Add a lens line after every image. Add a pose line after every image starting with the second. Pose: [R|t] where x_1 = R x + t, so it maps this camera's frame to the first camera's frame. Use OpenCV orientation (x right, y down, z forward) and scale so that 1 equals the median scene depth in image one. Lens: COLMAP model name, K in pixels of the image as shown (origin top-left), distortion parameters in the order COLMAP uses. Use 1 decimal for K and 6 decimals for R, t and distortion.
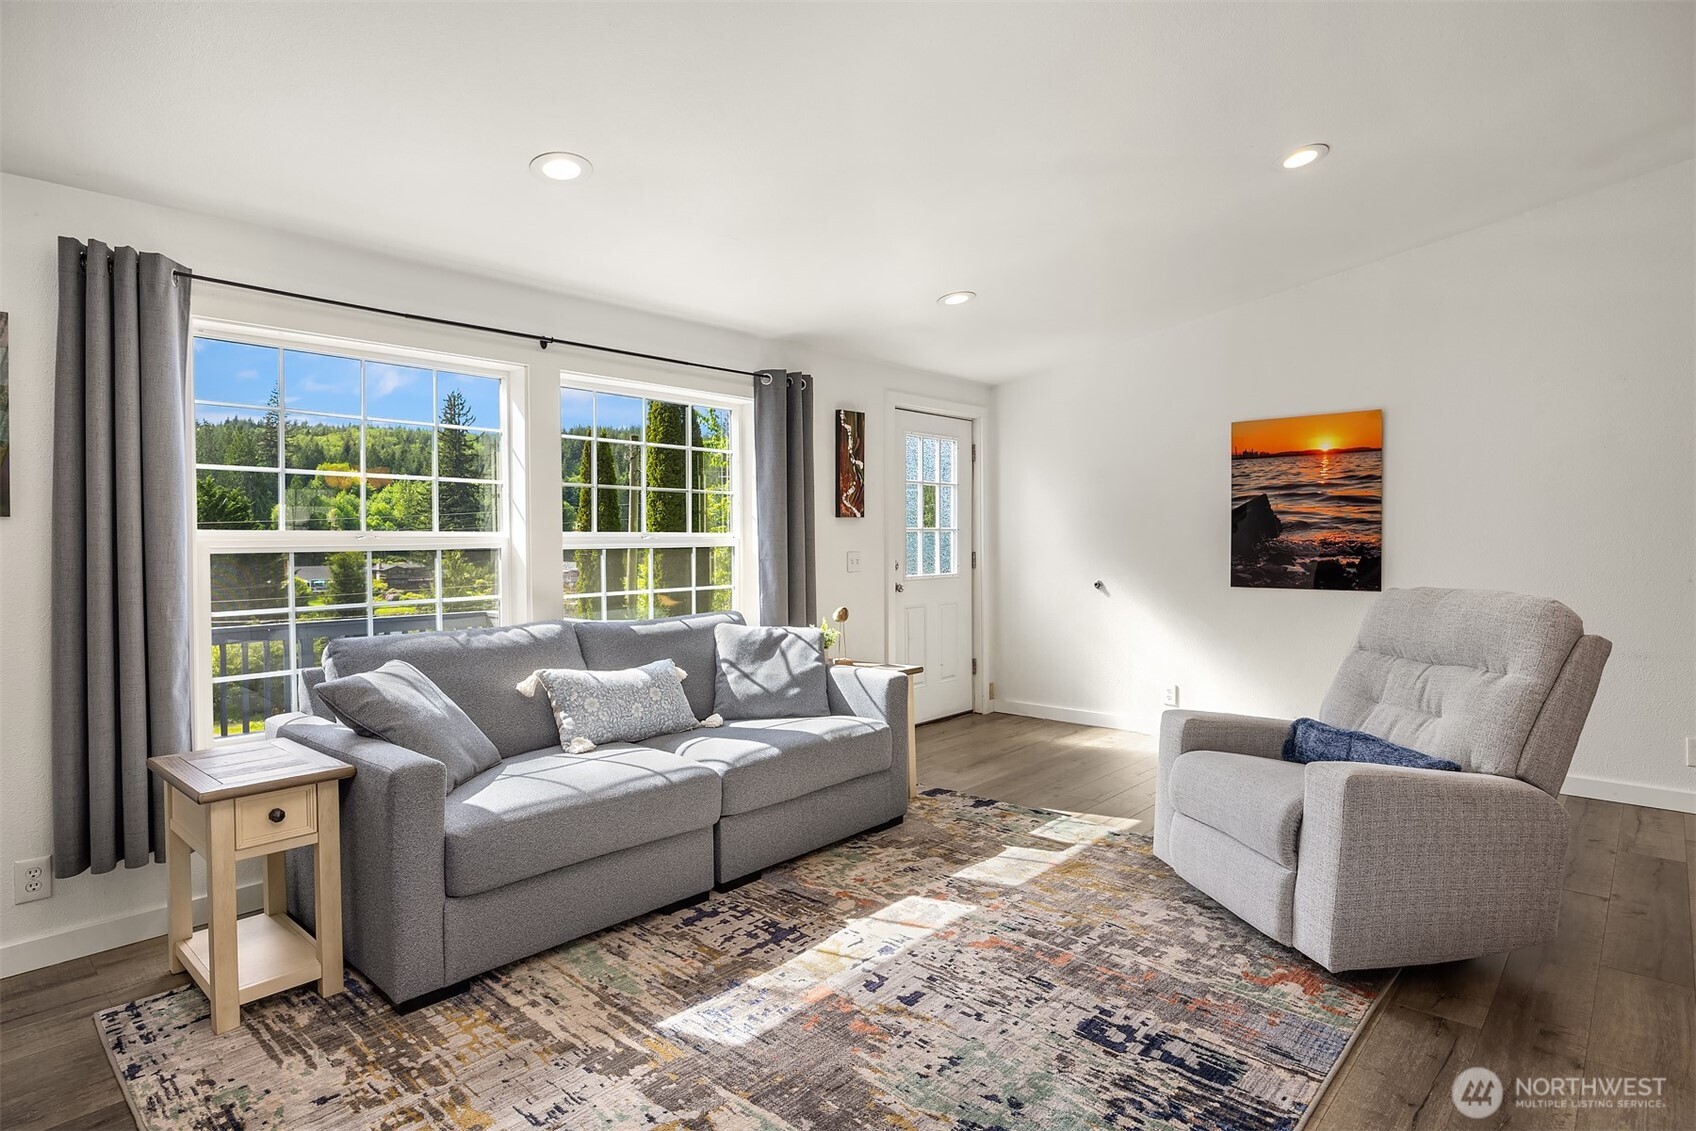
lens RADIAL K [[915.4, 0, 840.5], [0, 915.4, 561.4], [0, 0, 1]] dist [-0.003126, 0.000450]
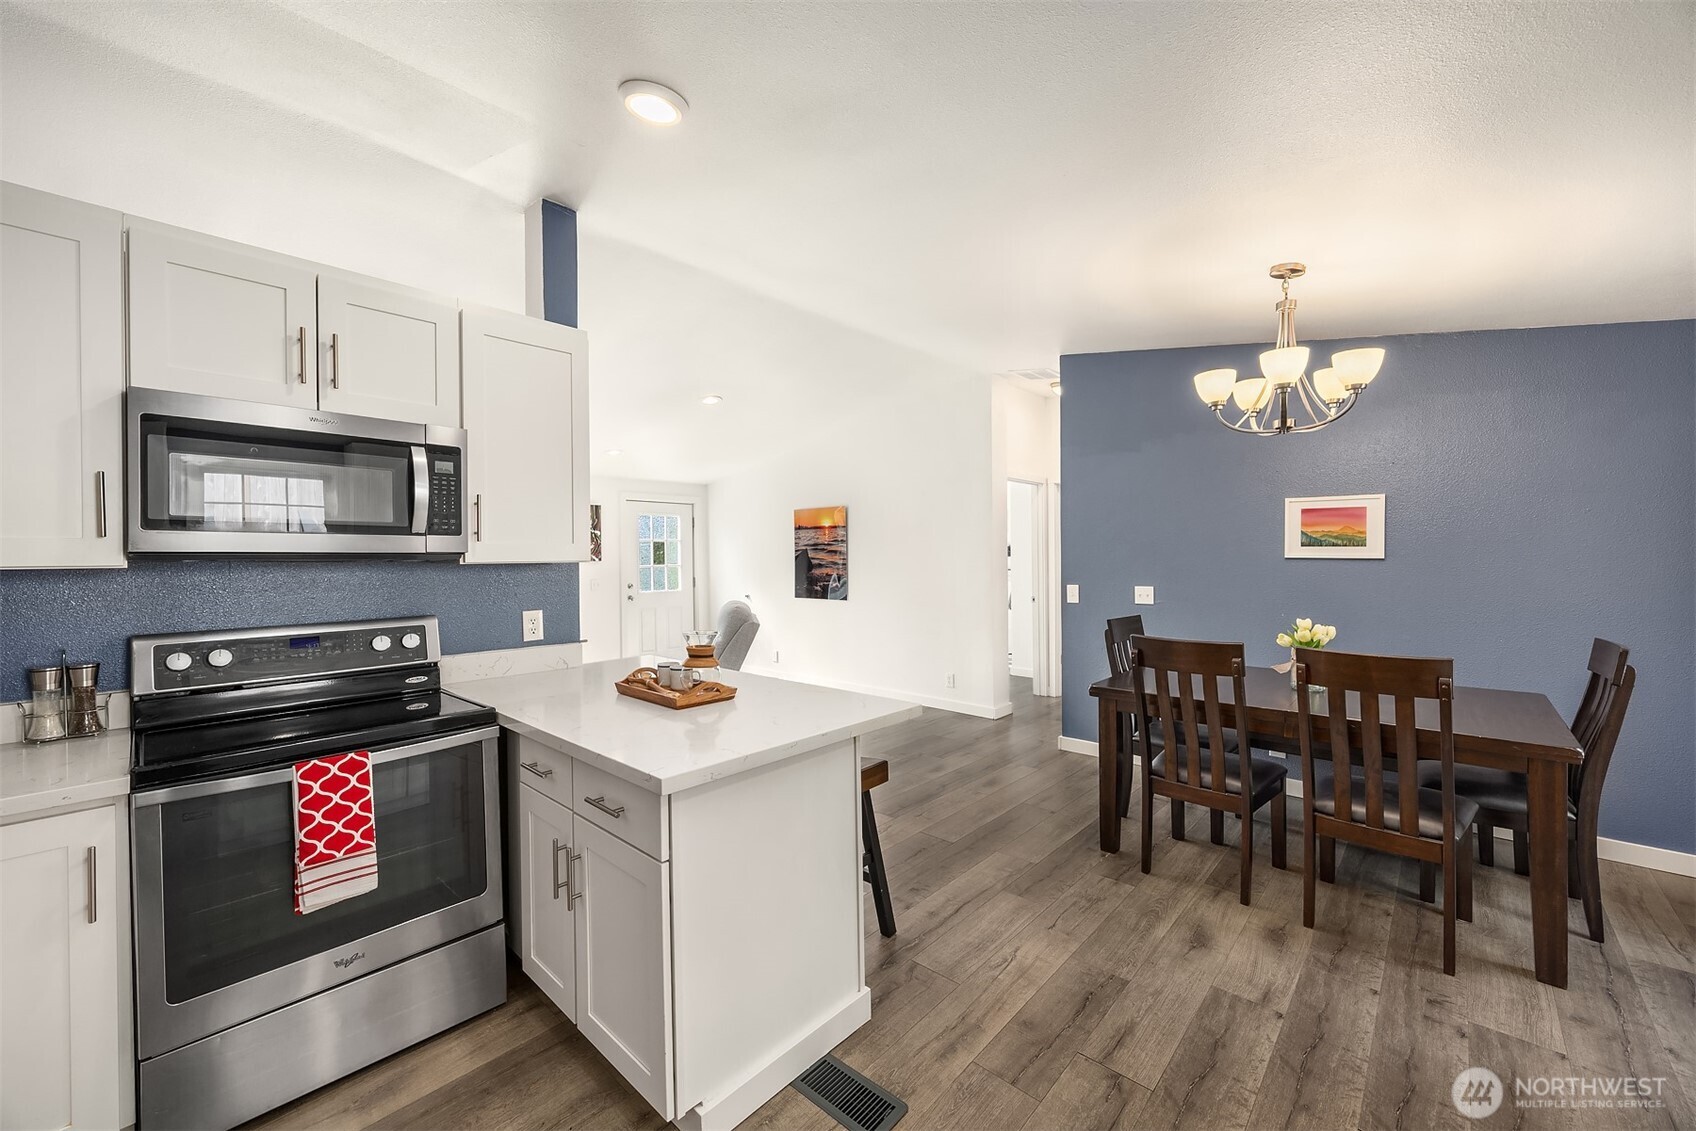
lens RADIAL K [[667.3, 0, 854.0], [0, 667.3, 562.0], [0, 0, 1]] dist [0.001272, 0.000071]
pose [[0.999986, -0.003280, -0.004245, 0.941237], [0.003203, 0.999833, -0.017987, -0.033130], [0.004304, 0.017973, 0.999829, -0.631778]]
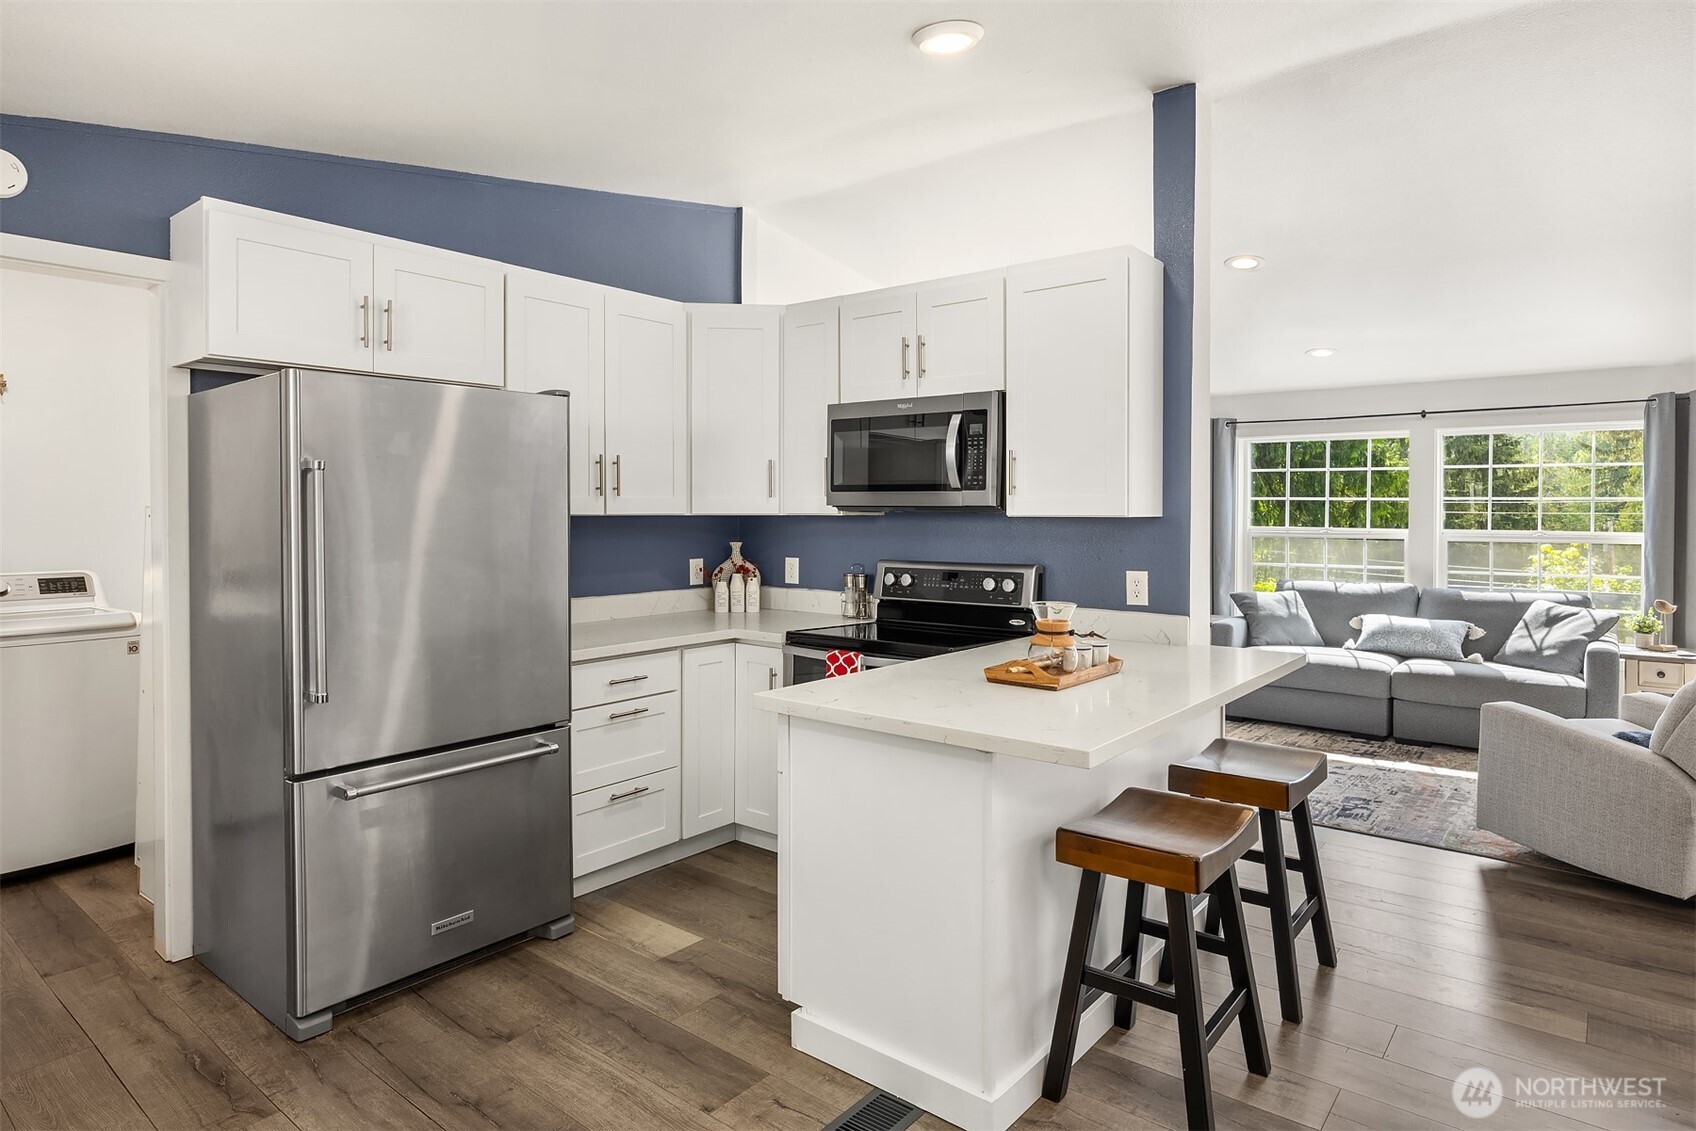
lens RADIAL K [[937.2, 0, 859.8], [0, 937.2, 524.8], [0, 0, 1]] dist [-0.004644, -0.001055]
pose [[0.052970, 0.018632, -0.998422, 1.603347], [-0.029049, 0.999432, 0.017110, -0.049685], [0.998174, 0.028097, 0.053481, -0.118077]]
